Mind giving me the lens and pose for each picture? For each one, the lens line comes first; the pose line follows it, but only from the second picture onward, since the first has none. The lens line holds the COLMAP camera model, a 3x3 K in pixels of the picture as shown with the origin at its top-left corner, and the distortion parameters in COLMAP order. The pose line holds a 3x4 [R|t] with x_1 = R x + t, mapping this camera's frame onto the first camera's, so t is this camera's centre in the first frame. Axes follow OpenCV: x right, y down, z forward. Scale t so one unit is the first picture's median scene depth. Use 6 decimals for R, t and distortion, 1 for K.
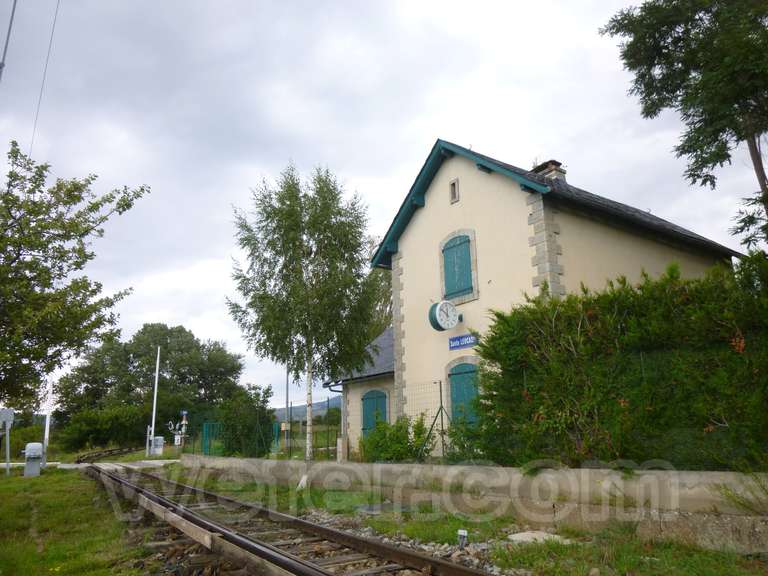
lens RADIAL K [[580.0, 0, 384.0], [0, 580.0, 288.0], [0, 0, 1]] dist [-0.038364, 0.014371]
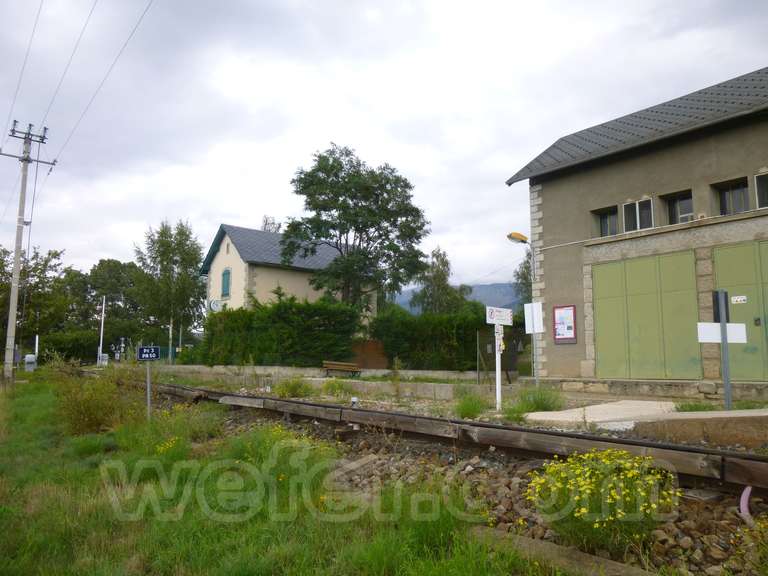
lens RADIAL K [[580.0, 0, 384.0], [0, 580.0, 288.0], [0, 0, 1]] dist [-0.038364, 0.014371]
pose [[0.997556, 0.035849, 0.059980, 0.392342], [-0.042869, 0.991827, 0.120170, -0.205148], [-0.055182, -0.122448, 0.990940, -0.835515]]
